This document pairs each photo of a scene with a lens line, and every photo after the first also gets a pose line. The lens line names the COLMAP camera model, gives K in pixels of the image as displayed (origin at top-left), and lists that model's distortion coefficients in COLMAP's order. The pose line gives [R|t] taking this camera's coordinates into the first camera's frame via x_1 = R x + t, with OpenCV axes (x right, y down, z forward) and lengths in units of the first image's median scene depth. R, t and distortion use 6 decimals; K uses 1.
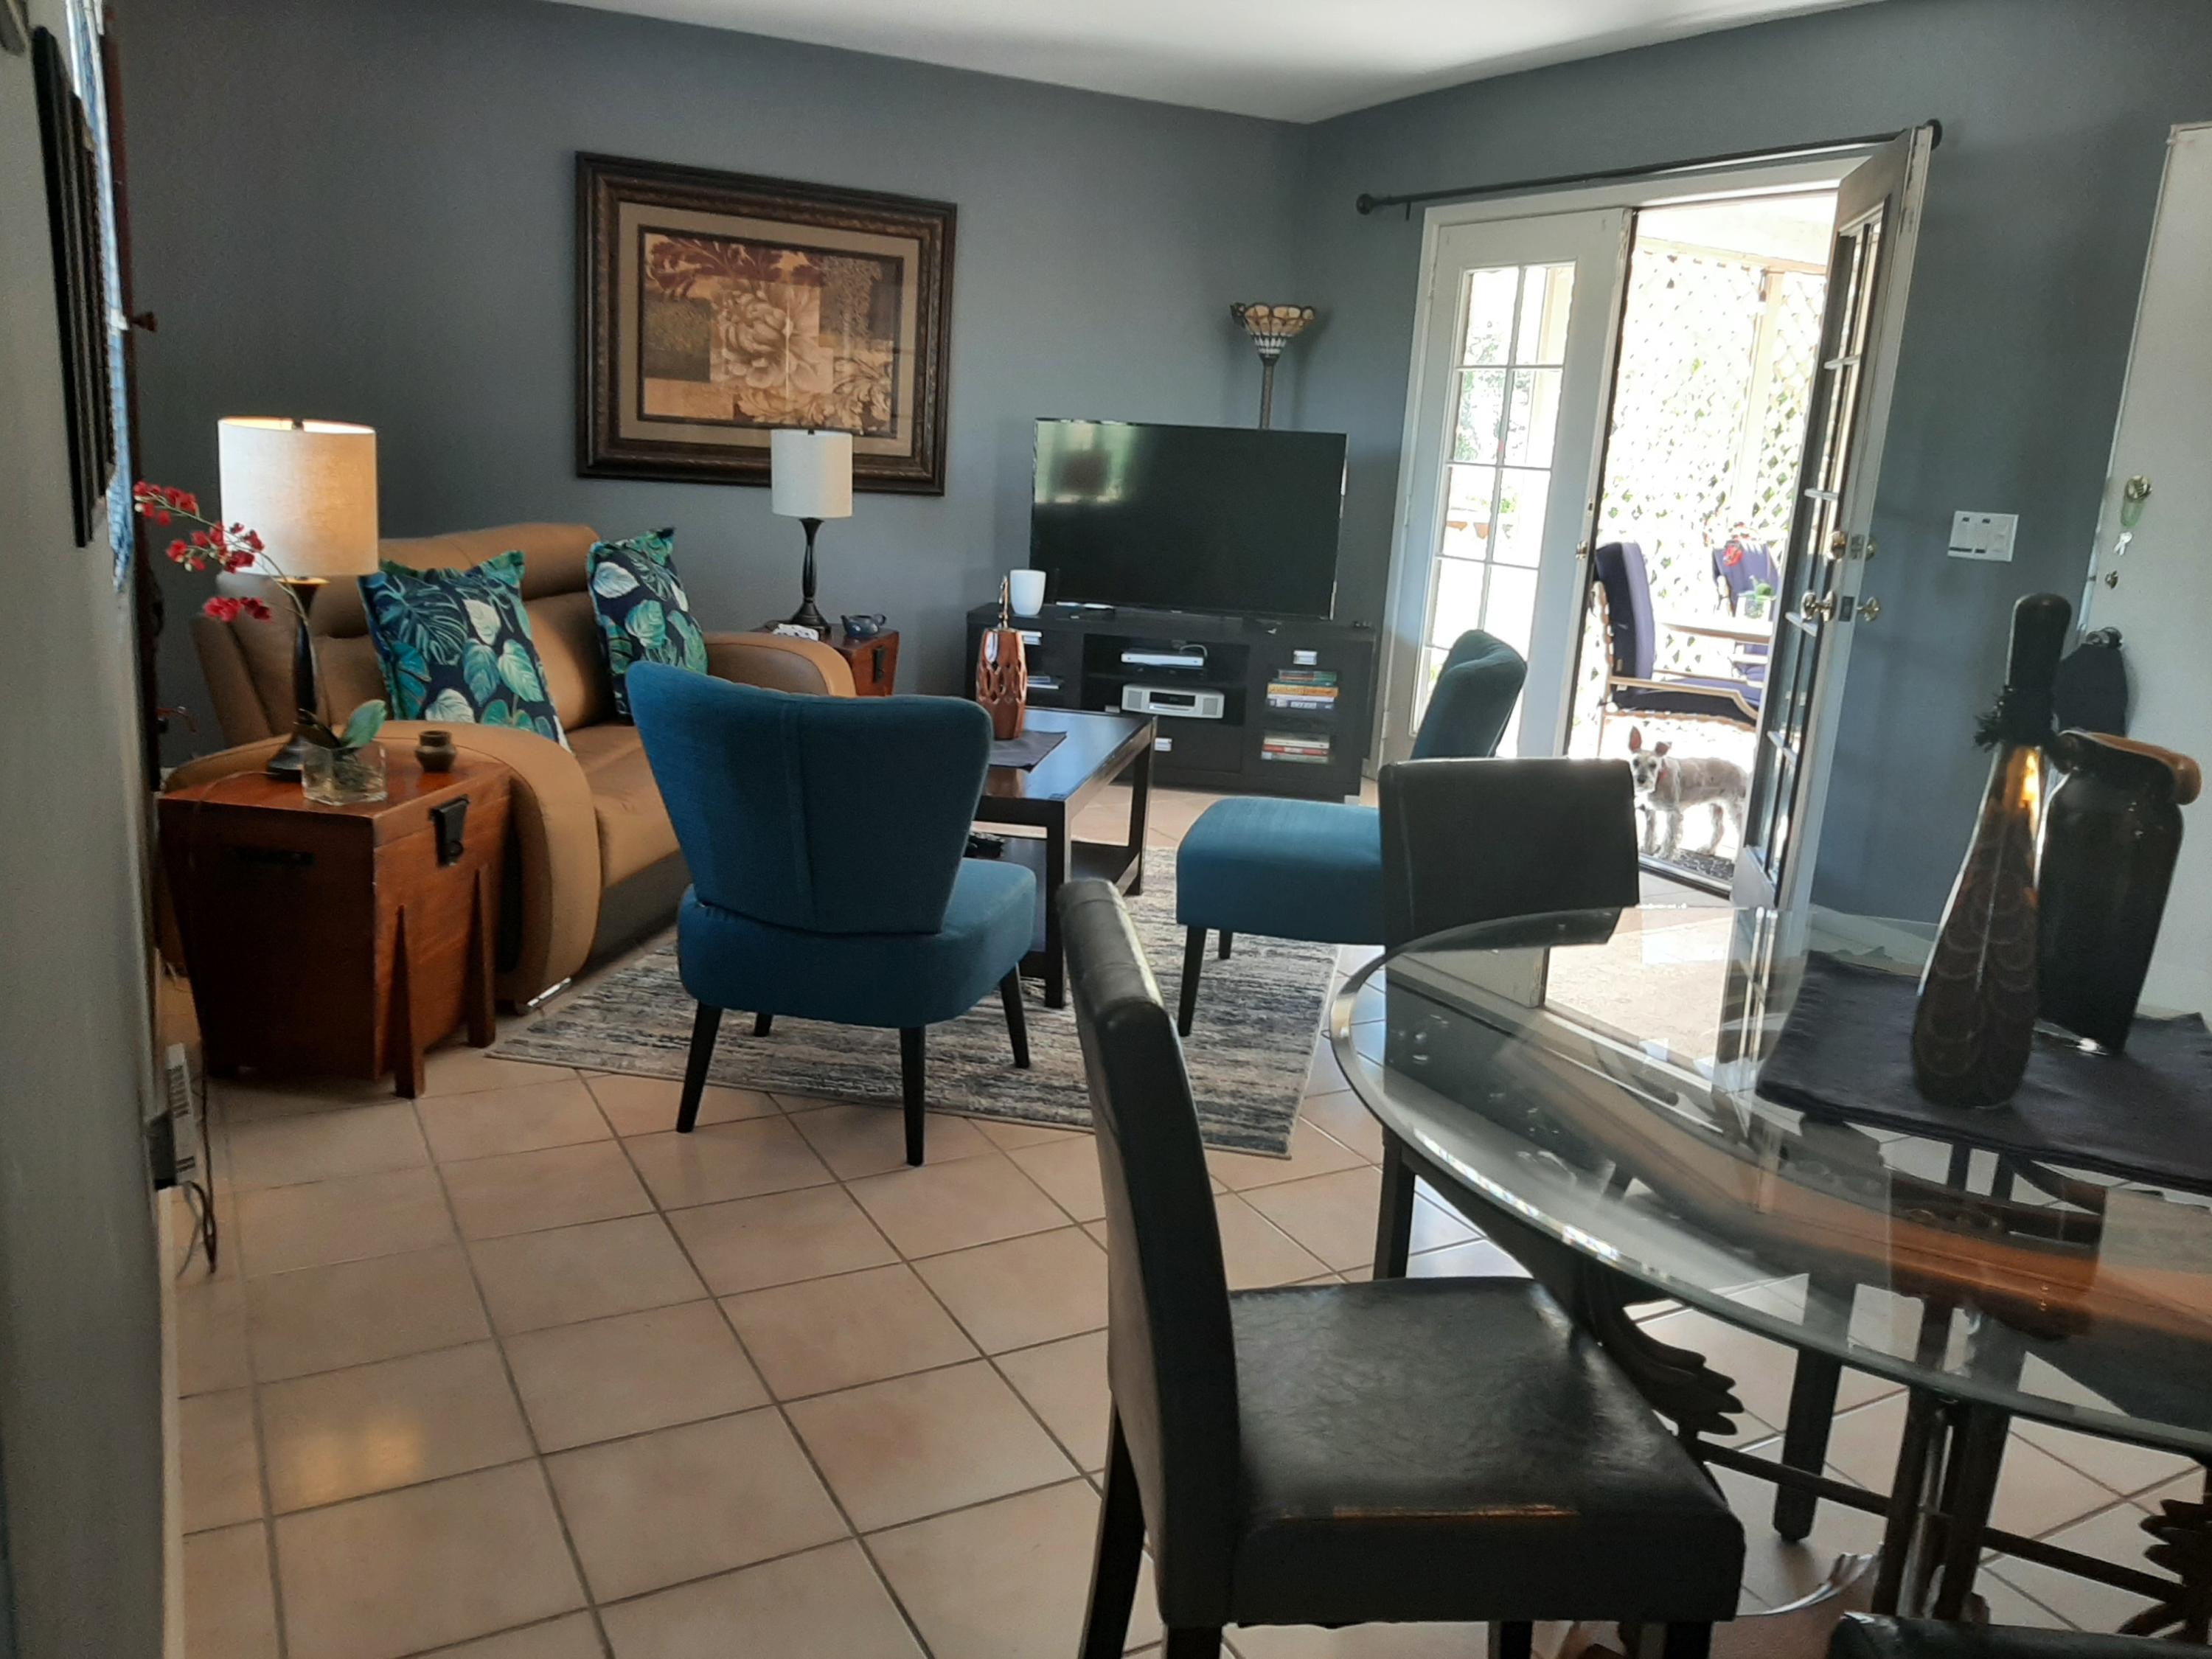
lens RADIAL K [[1722.7, 0, 1093.6], [0, 1722.7, 817.8], [0, 0, 1]] dist [0.094728, -0.181638]
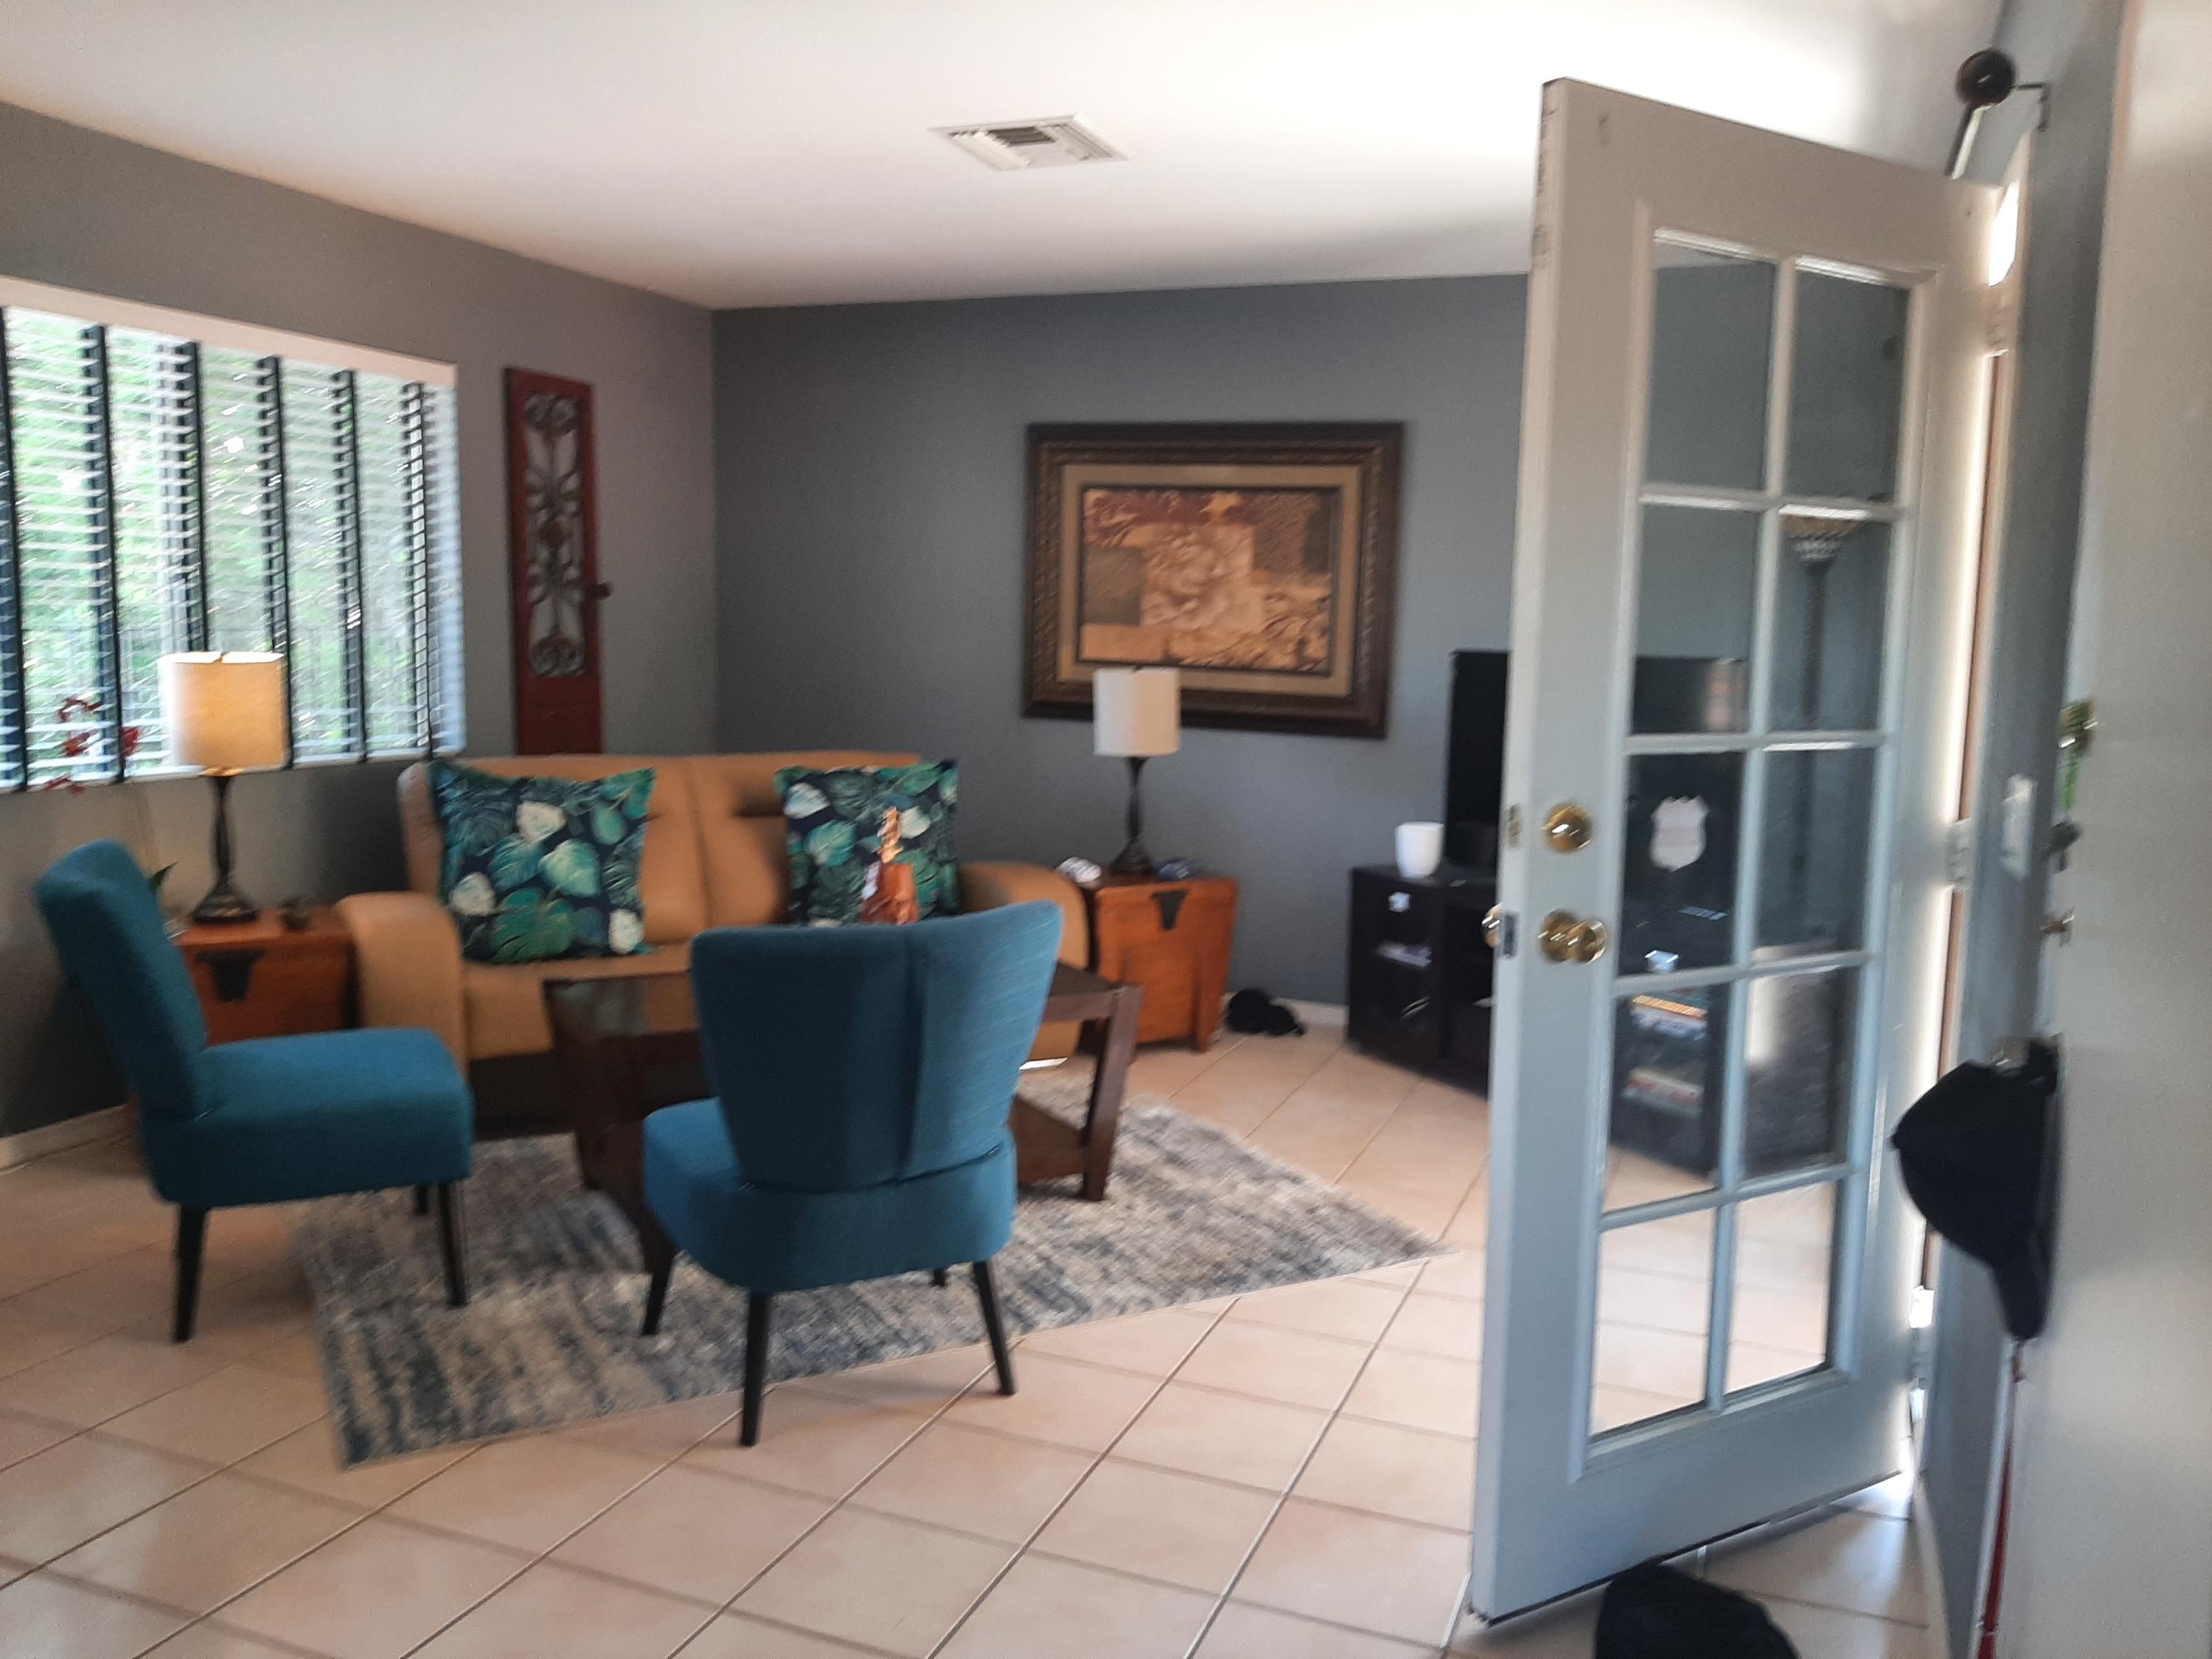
lens RADIAL K [[1697.2, 0, 1141.2], [0, 1697.2, 822.3], [0, 0, 1]] dist [0.100057, -0.170340]
pose [[0.648053, 0.048861, -0.760026, 0.536621], [-0.164252, 0.983422, -0.076829, -0.061933], [0.743673, 0.174625, 0.645335, 0.379845]]
